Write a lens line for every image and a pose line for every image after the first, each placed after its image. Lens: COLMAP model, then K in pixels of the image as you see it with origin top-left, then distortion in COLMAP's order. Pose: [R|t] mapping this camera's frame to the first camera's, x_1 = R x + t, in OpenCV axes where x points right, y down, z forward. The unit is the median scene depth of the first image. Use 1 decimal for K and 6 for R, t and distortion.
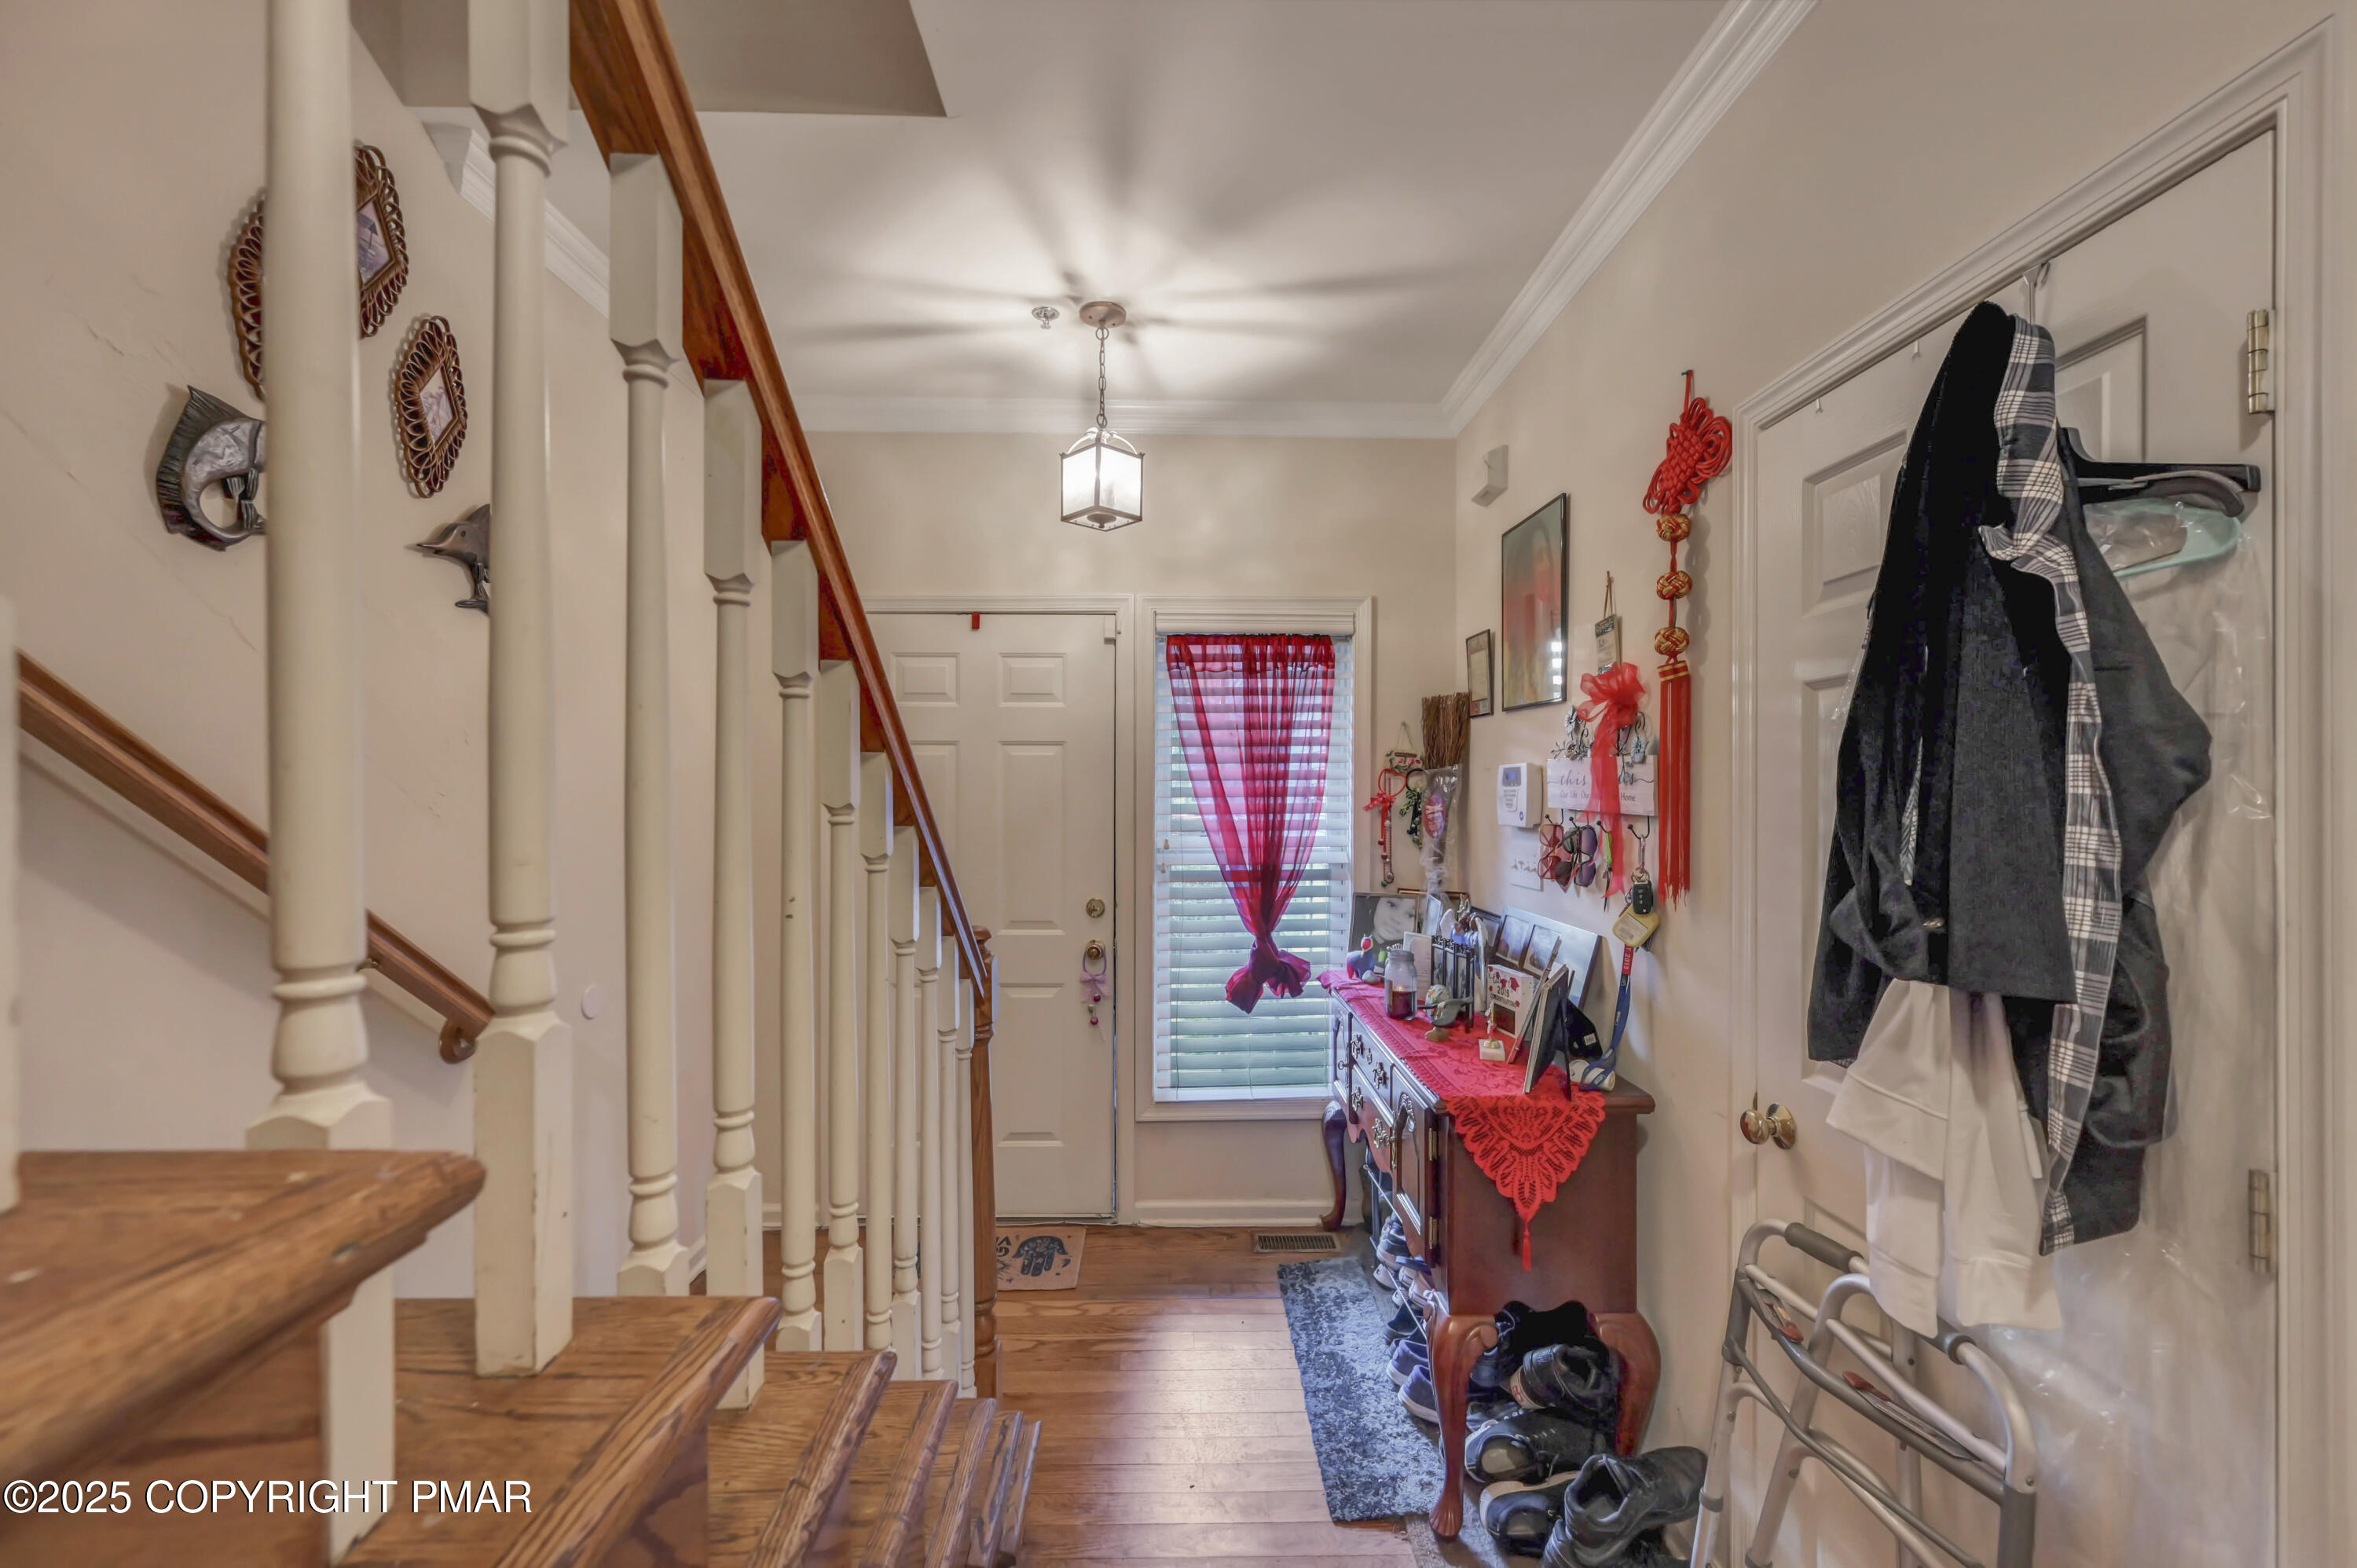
lens RADIAL K [[922.3, 0, 1191.5], [0, 922.3, 798.6], [0, 0, 1]] dist [-0.005897, 0.001192]
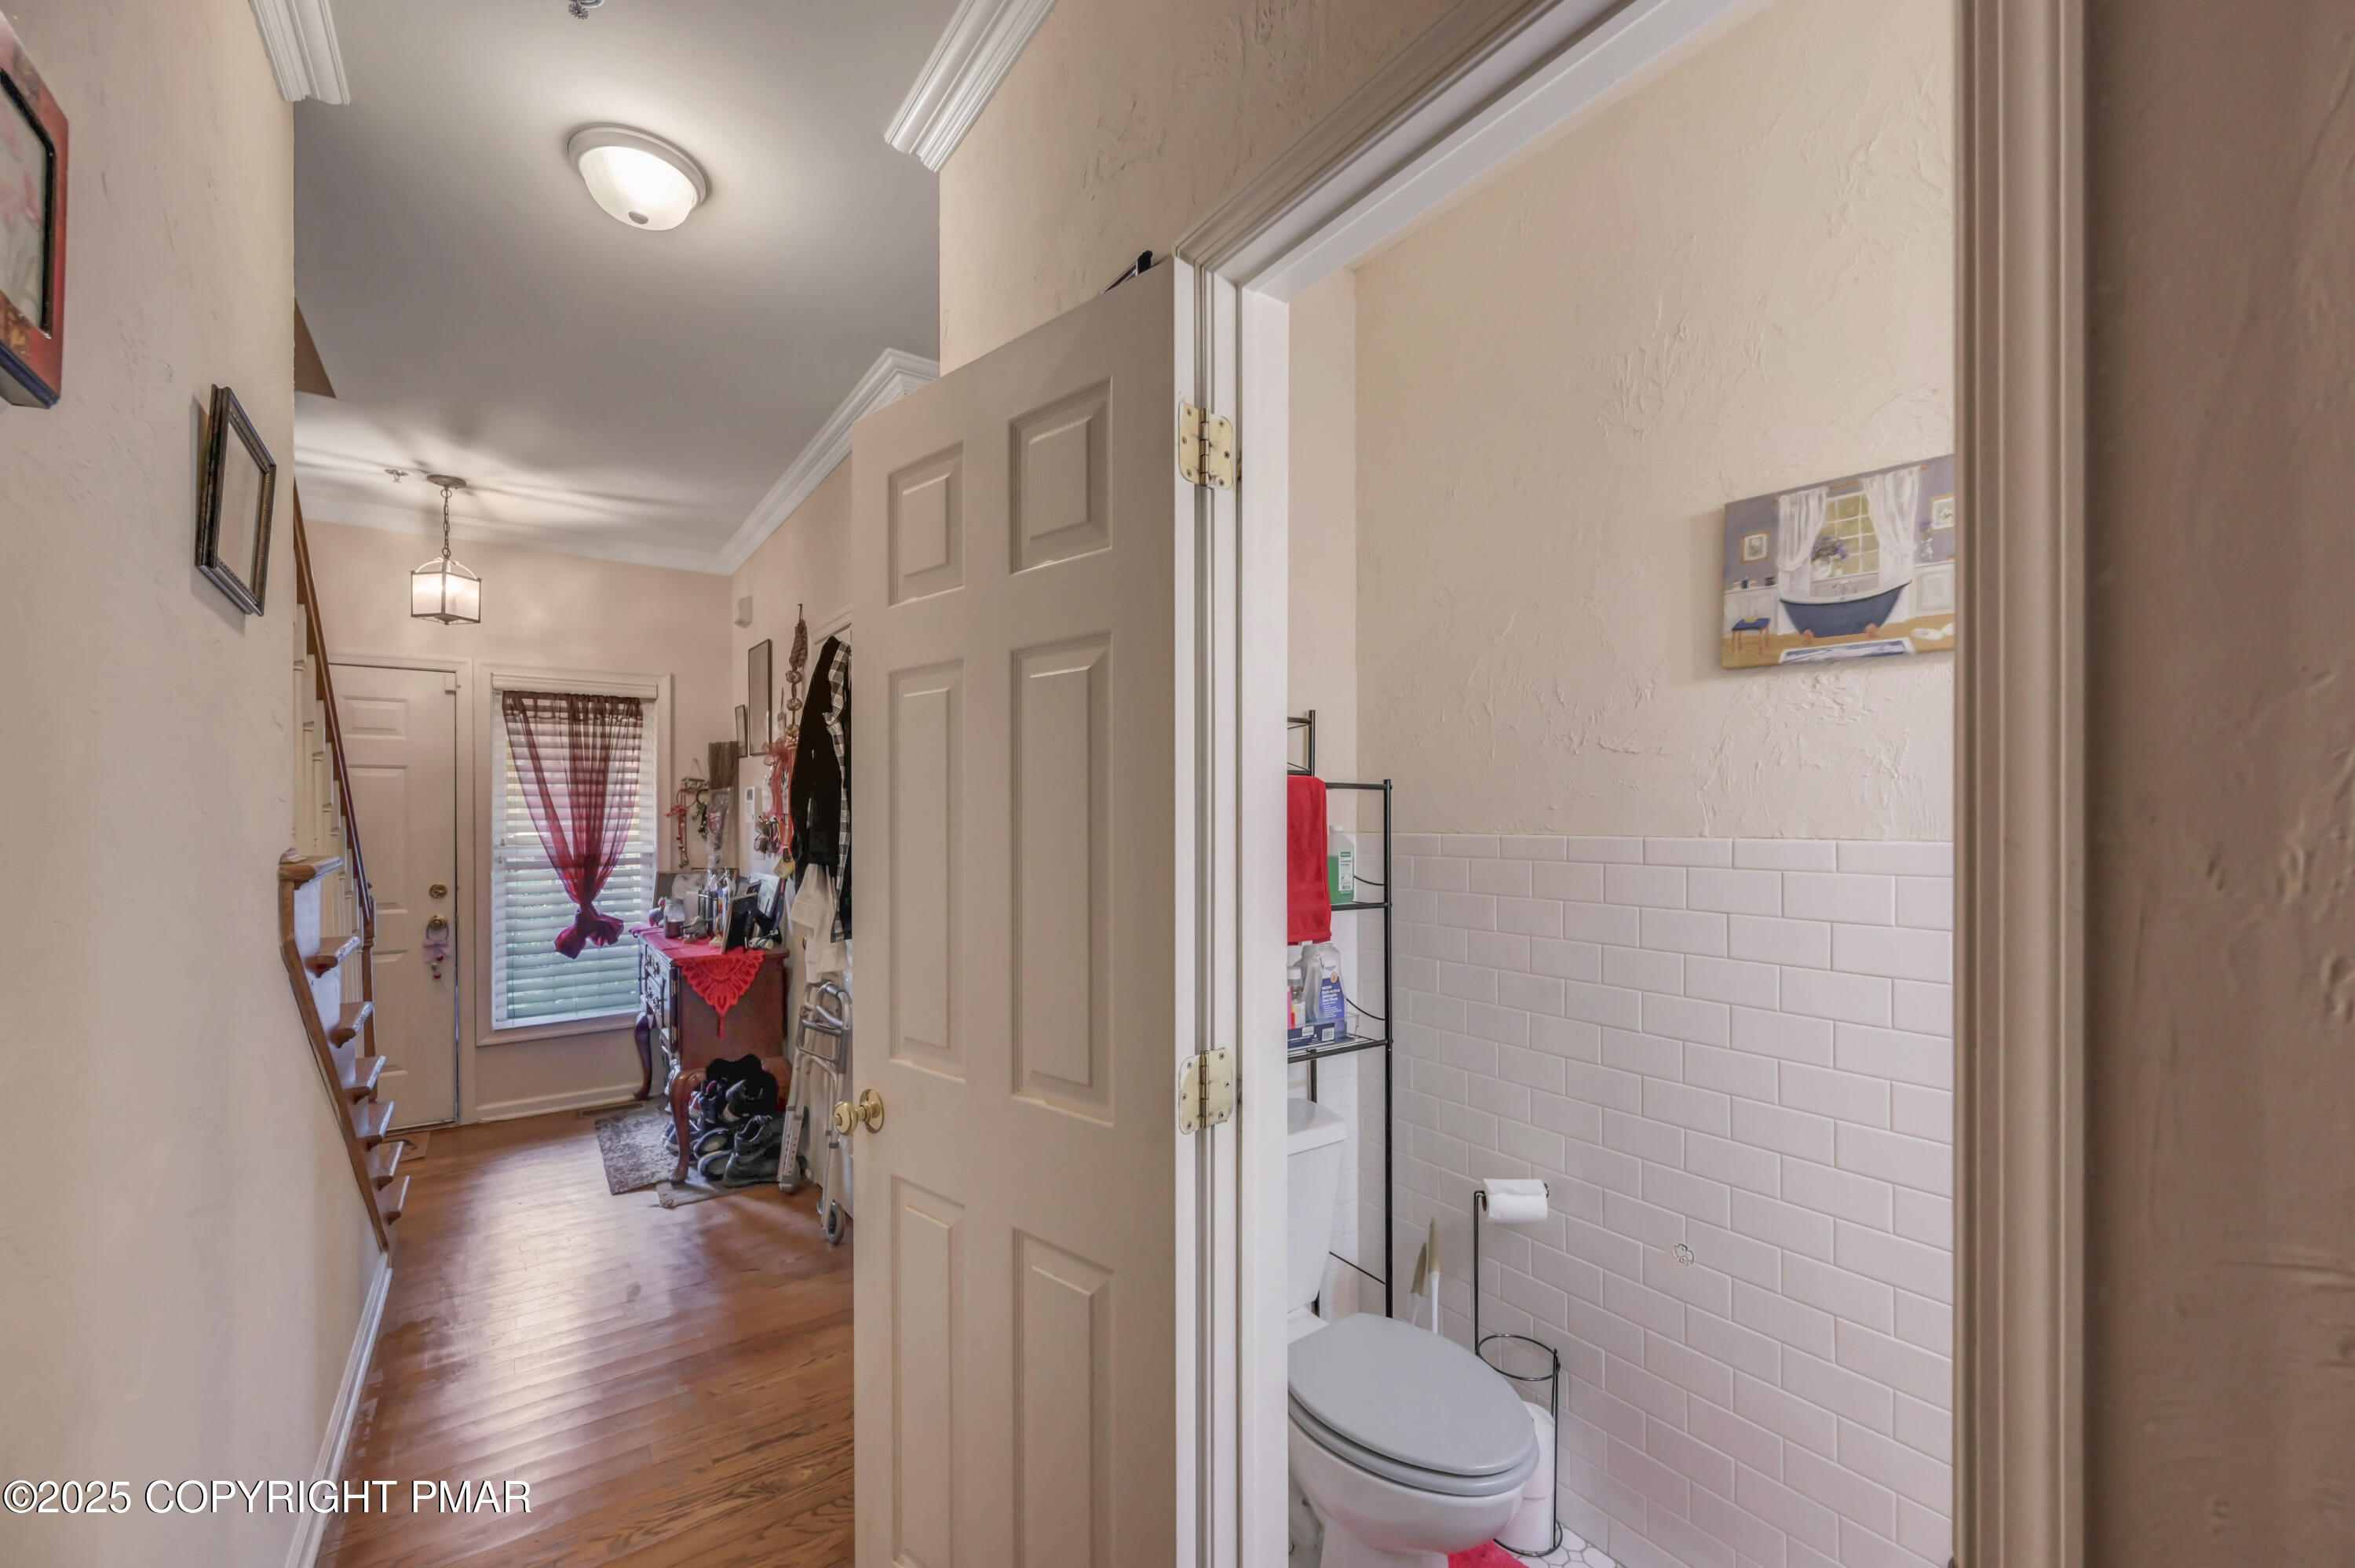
lens RADIAL K [[907.4, 0, 1150.9], [0, 907.4, 812.5], [0, 0, 1]] dist [0.000015, 0.000046]
pose [[0.833155, -0.004578, 0.553020, 0.032169], [0.007828, 0.999963, -0.003515, 0.018757], [-0.552984, 0.007258, 0.833161, -0.719388]]
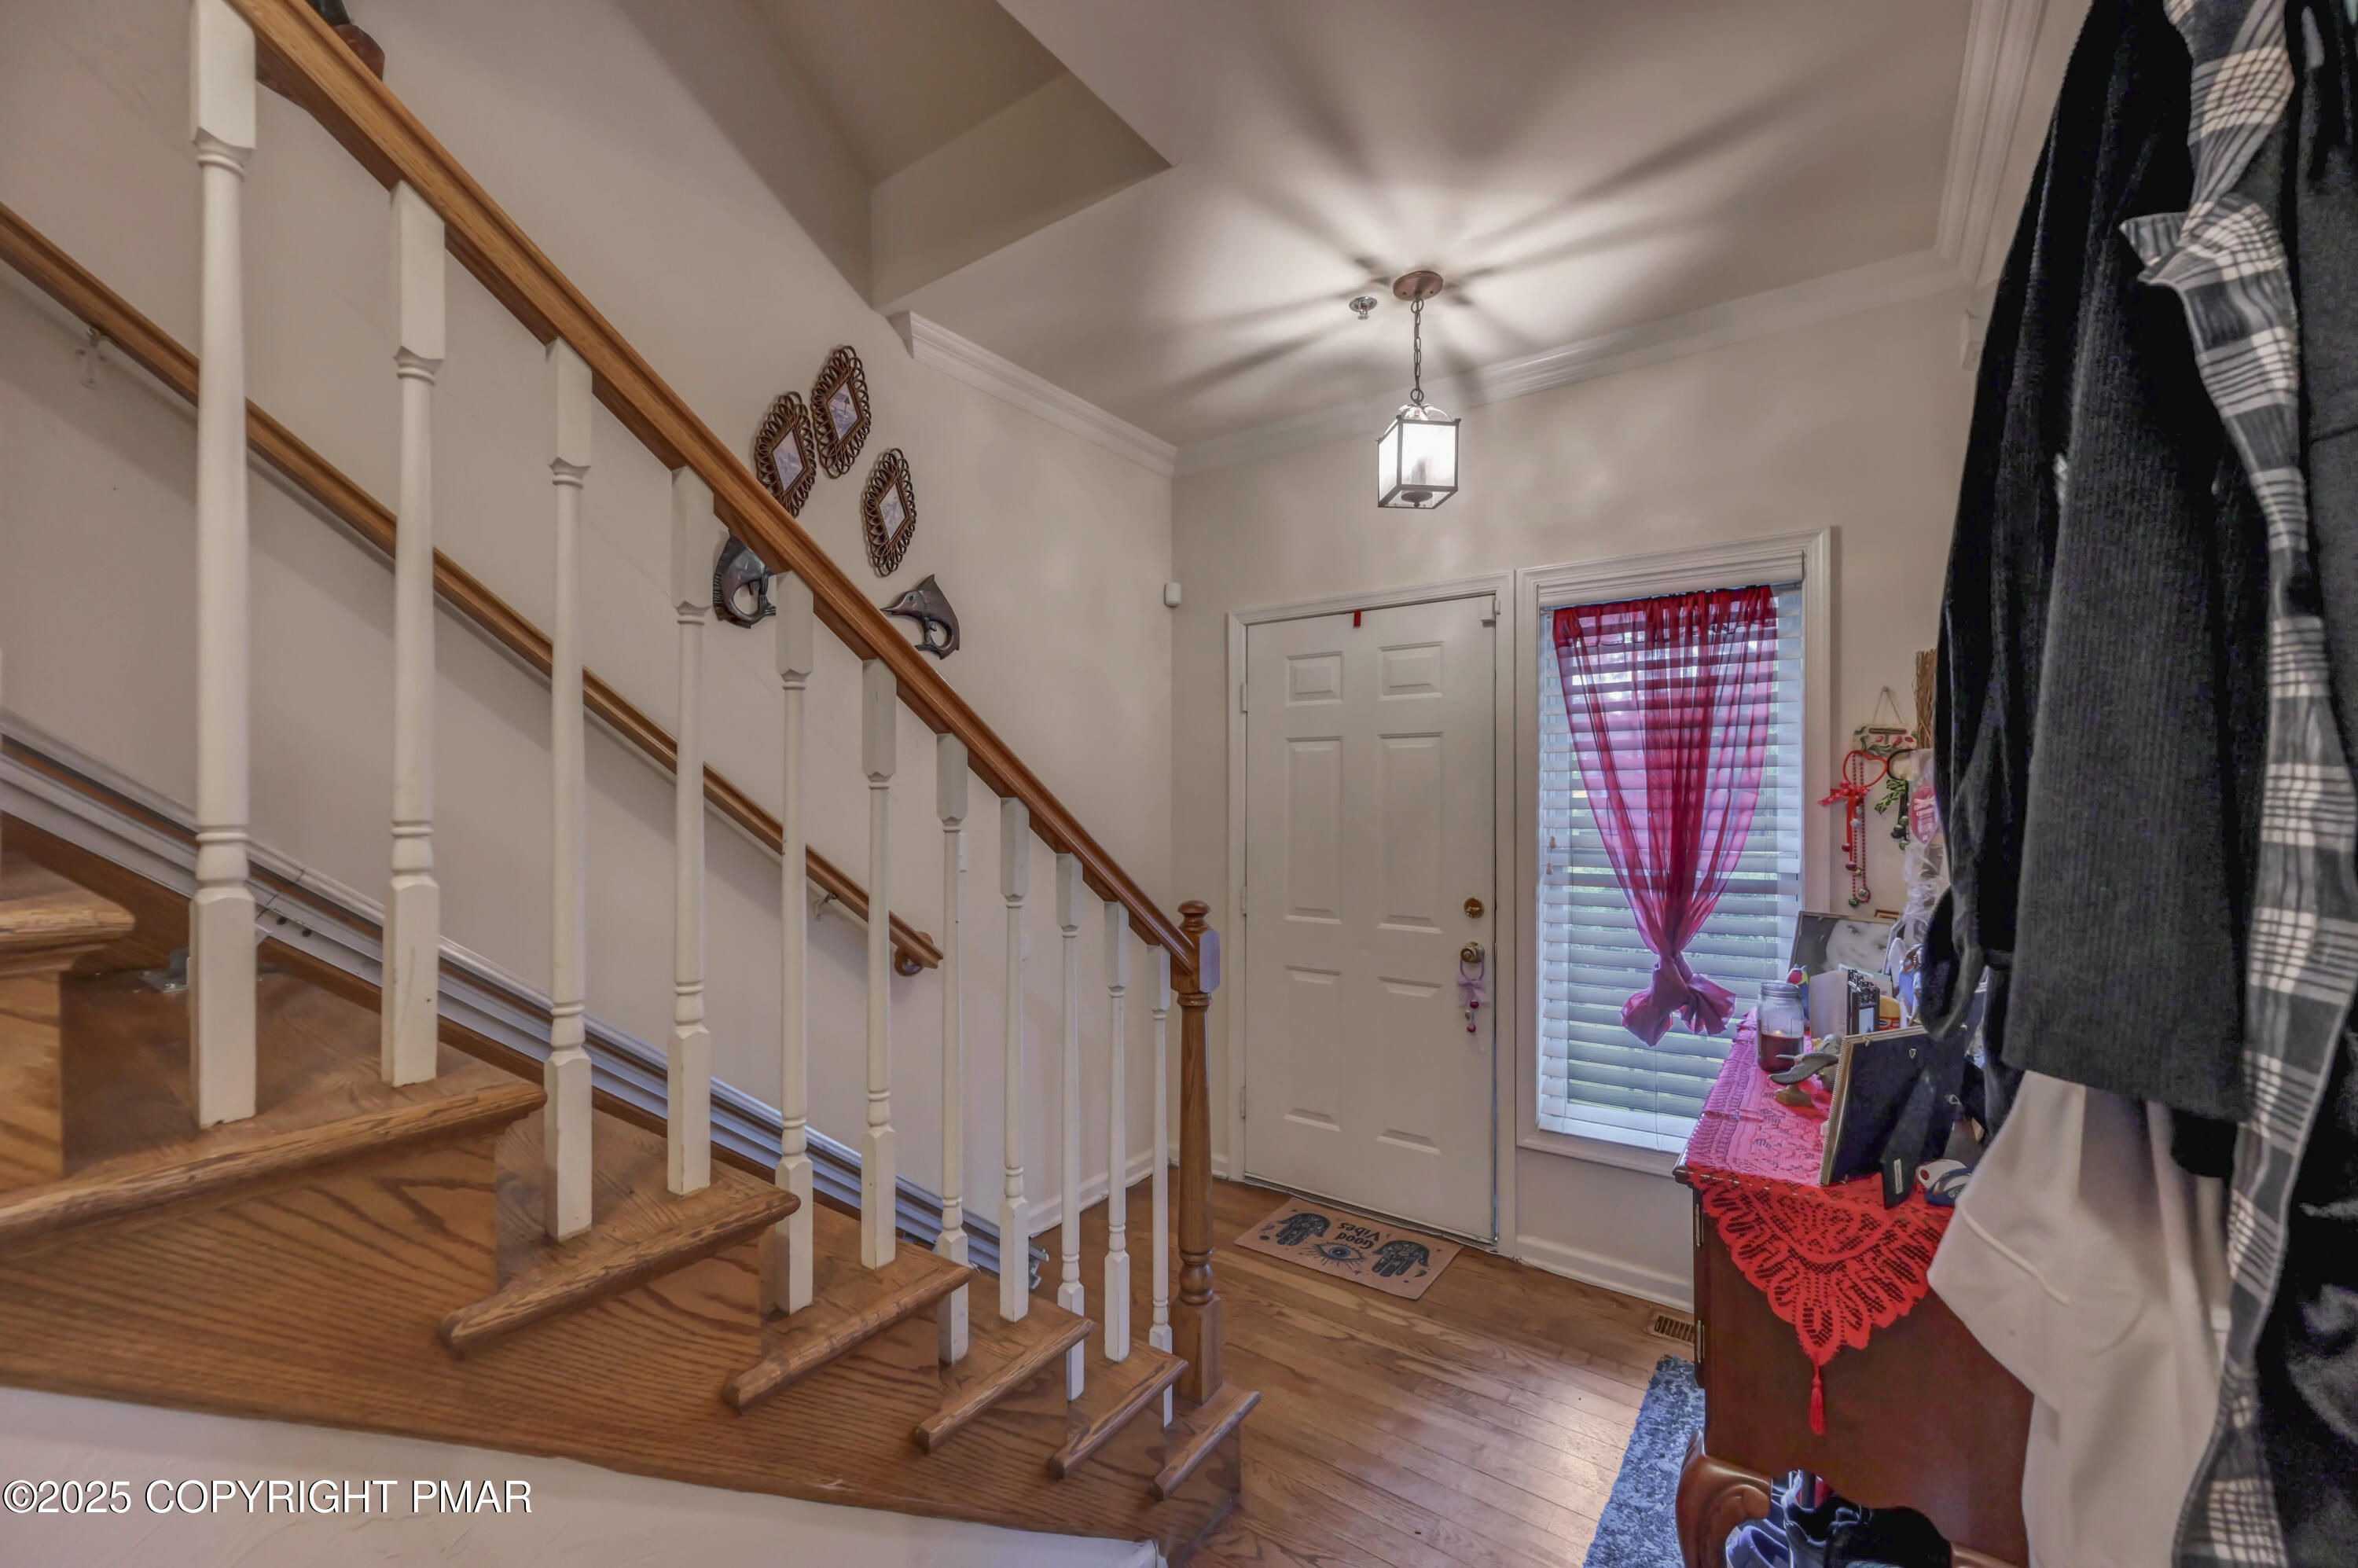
lens RADIAL K [[922.8, 0, 1202.4], [0, 922.8, 791.7], [0, 0, 1]] dist [-0.005897, 0.001192]
pose [[0.804370, -0.004983, -0.594108, 0.251014], [-0.005432, 0.999861, -0.015740, 0.017629], [0.594104, 0.015888, 0.804231, 0.083521]]
